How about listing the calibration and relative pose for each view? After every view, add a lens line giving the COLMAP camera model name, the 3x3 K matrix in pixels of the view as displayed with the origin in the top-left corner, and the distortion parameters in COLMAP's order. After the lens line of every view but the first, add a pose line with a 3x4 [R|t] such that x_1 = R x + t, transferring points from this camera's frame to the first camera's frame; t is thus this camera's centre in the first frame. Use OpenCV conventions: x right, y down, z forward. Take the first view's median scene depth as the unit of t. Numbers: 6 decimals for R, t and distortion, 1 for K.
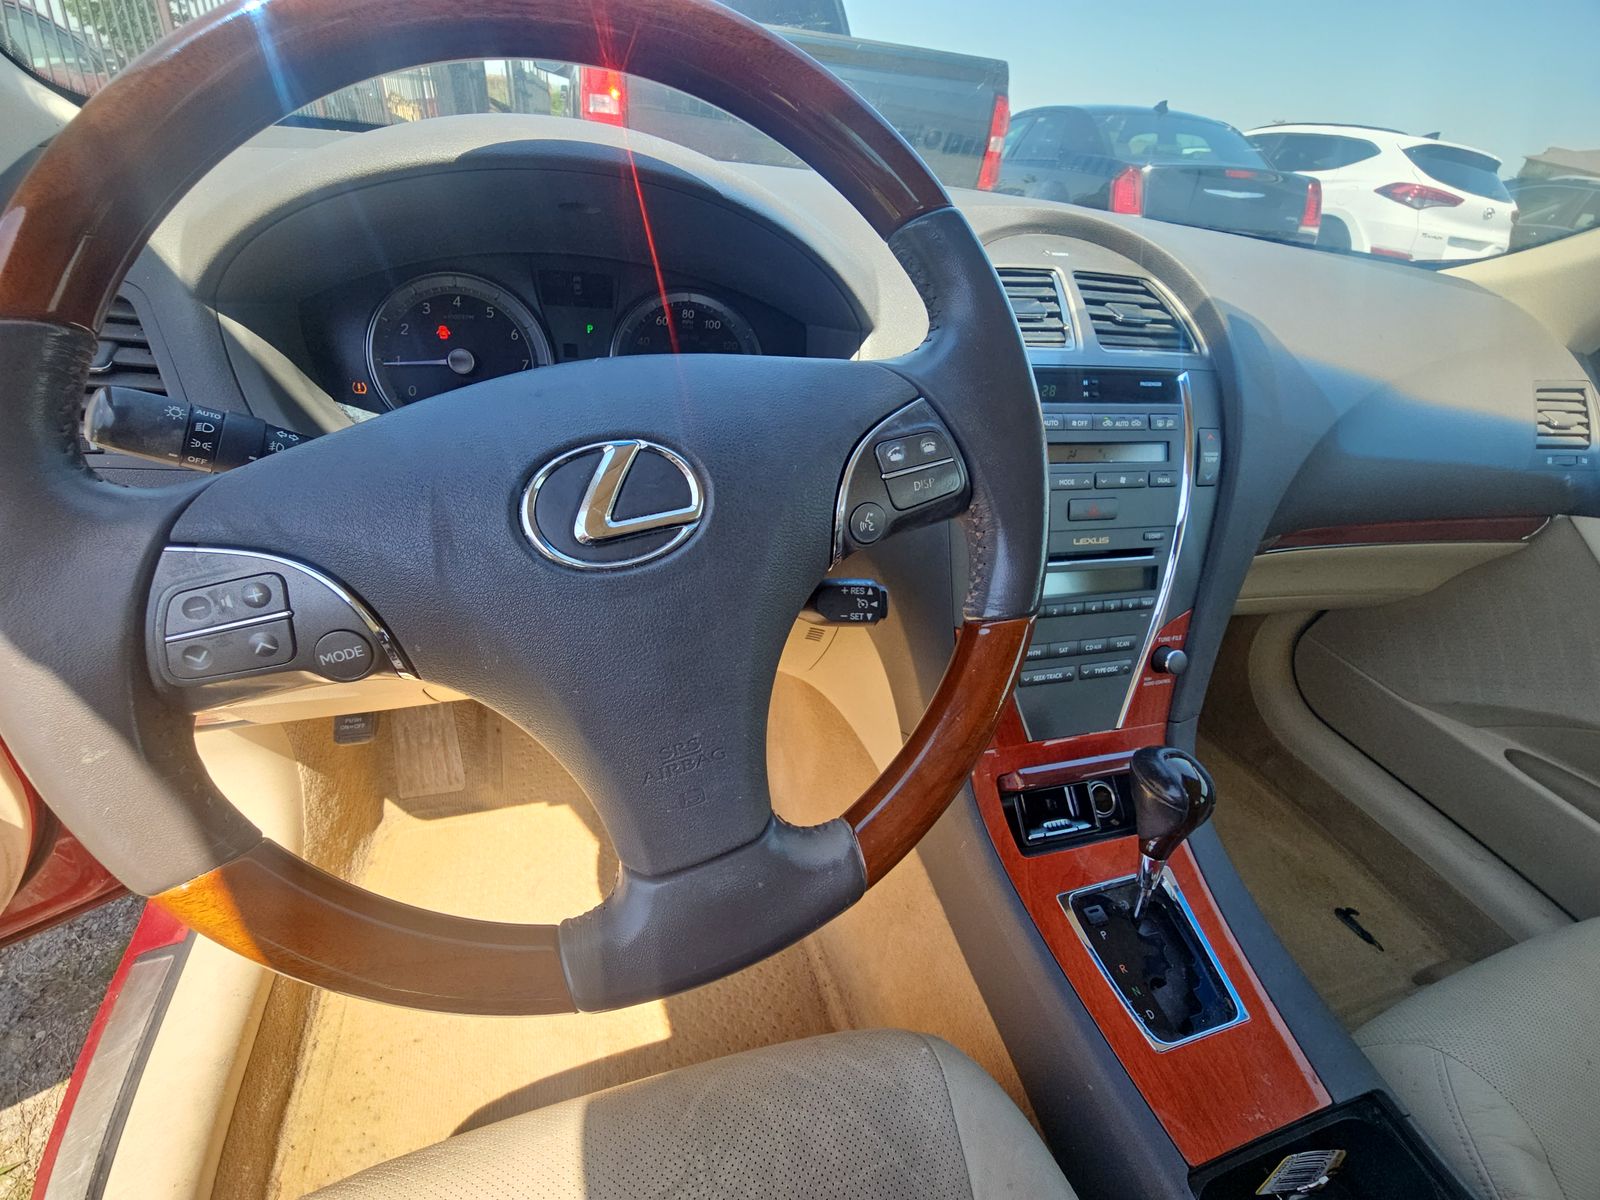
lens RADIAL K [[657.0, 0, 799.3], [0, 657.0, 599.0], [0, 0, 1]] dist [0.001443, -0.005378]
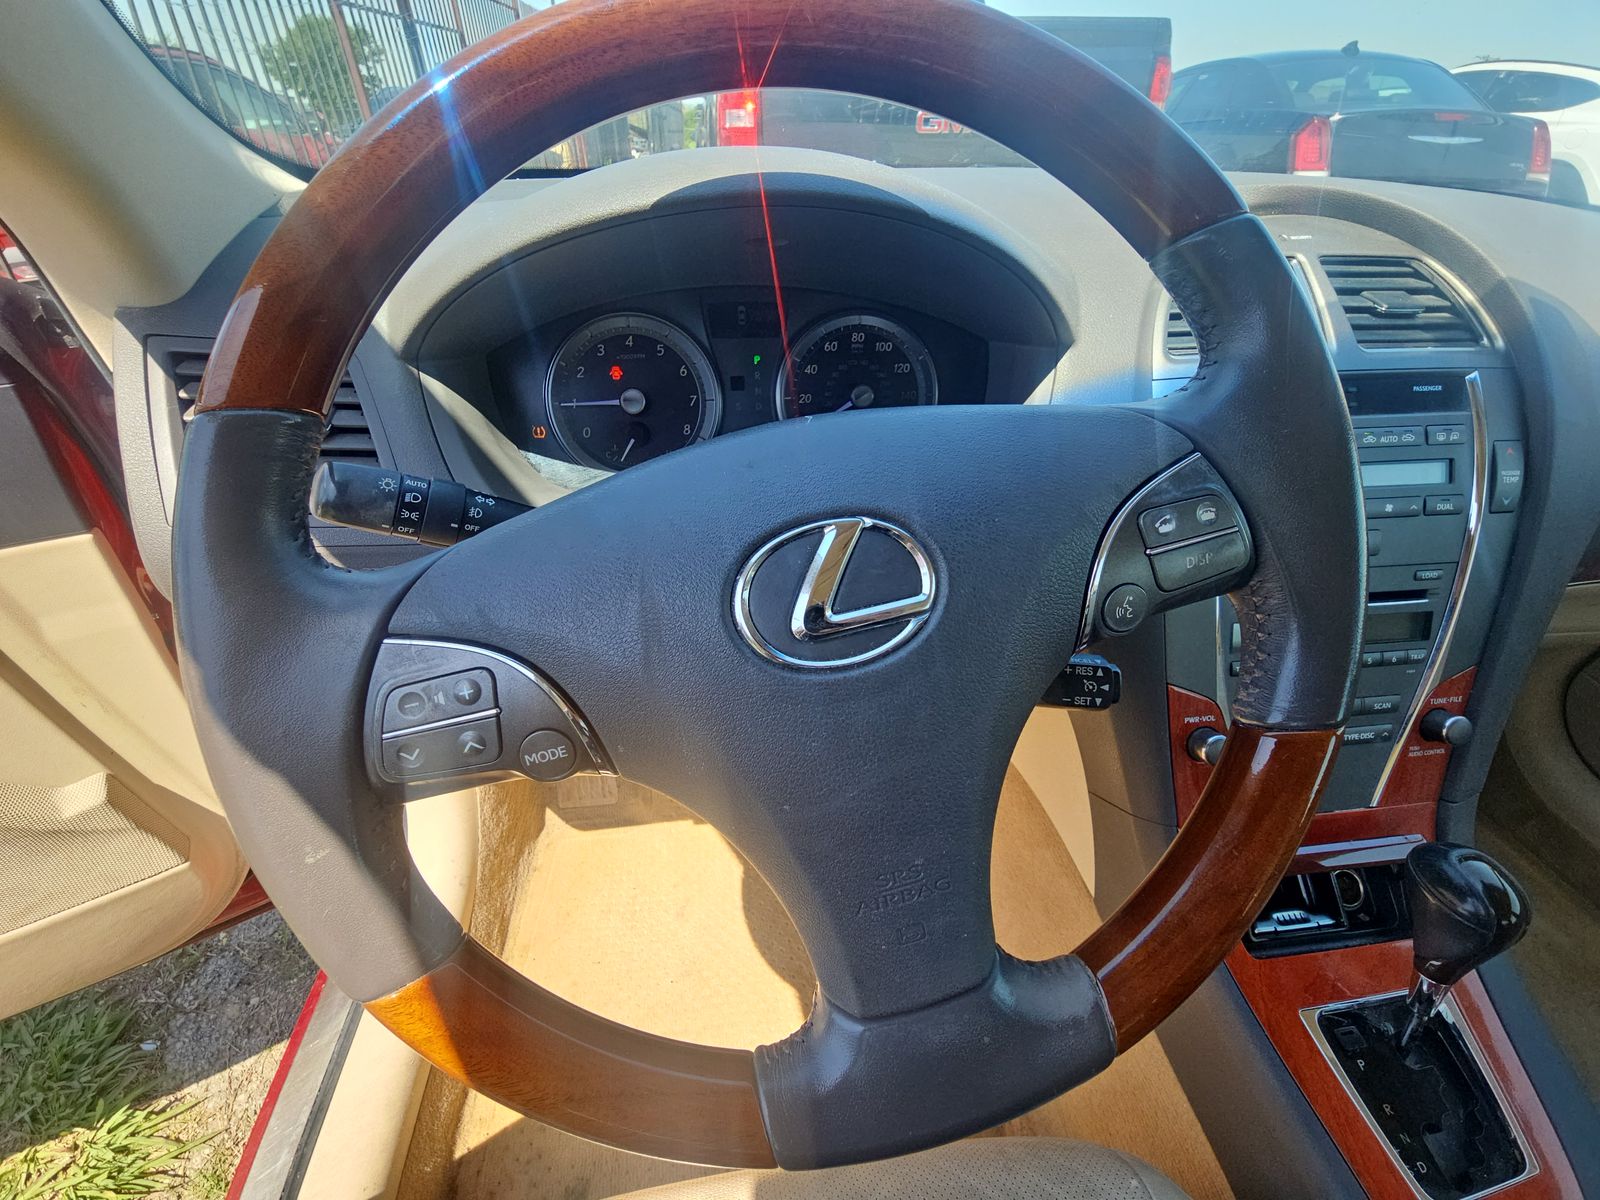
lens RADIAL K [[657.0, 0, 797.3], [0, 657.0, 593.0], [0, 0, 1]] dist [0.001443, -0.005378]
pose [[0.983332, 0.007876, -0.181650, -0.085620], [-0.008345, 0.999964, -0.001819, -0.070593], [0.181630, 0.003304, 0.983361, 0.068982]]
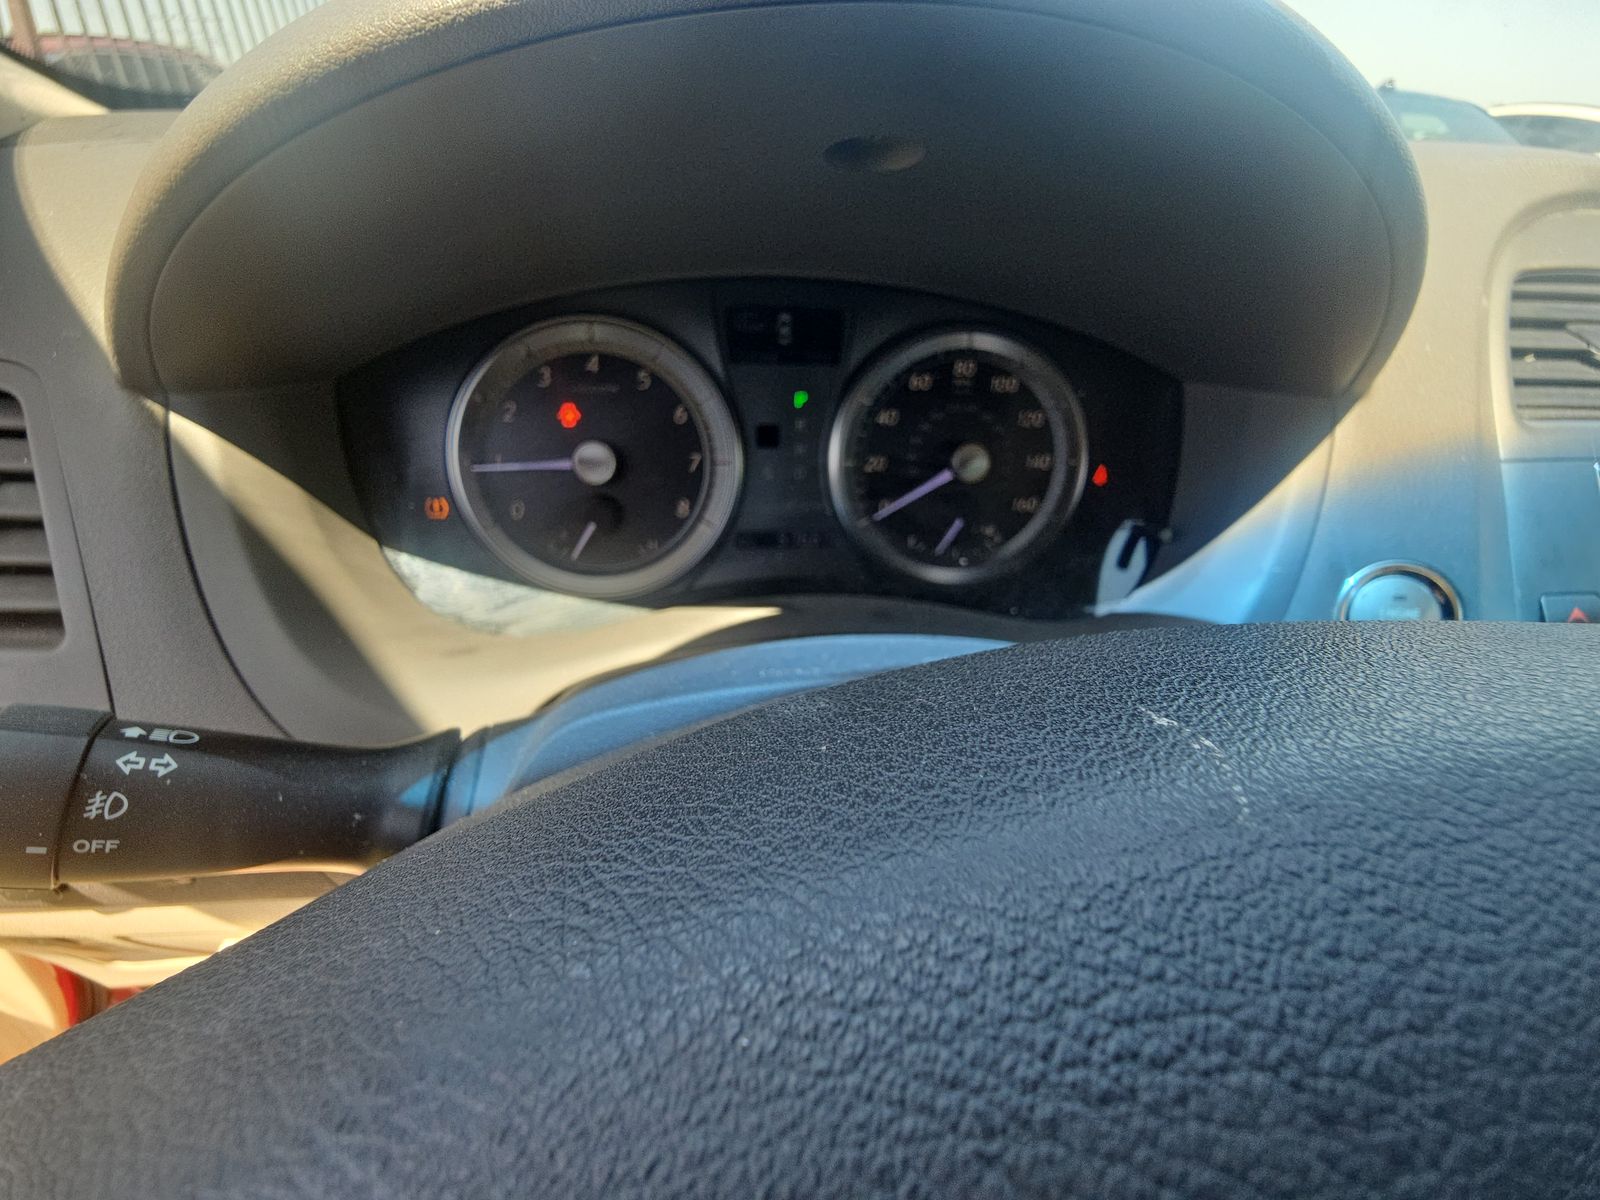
lens RADIAL K [[657.0, 0, 787.7], [0, 657.0, 587.5], [0, 0, 1]] dist [0.001443, -0.005378]
pose [[0.986947, 0.020605, -0.159721, -0.238284], [-0.029498, 0.998132, -0.053507, -0.216043], [0.158320, 0.057520, 0.985711, 0.435986]]
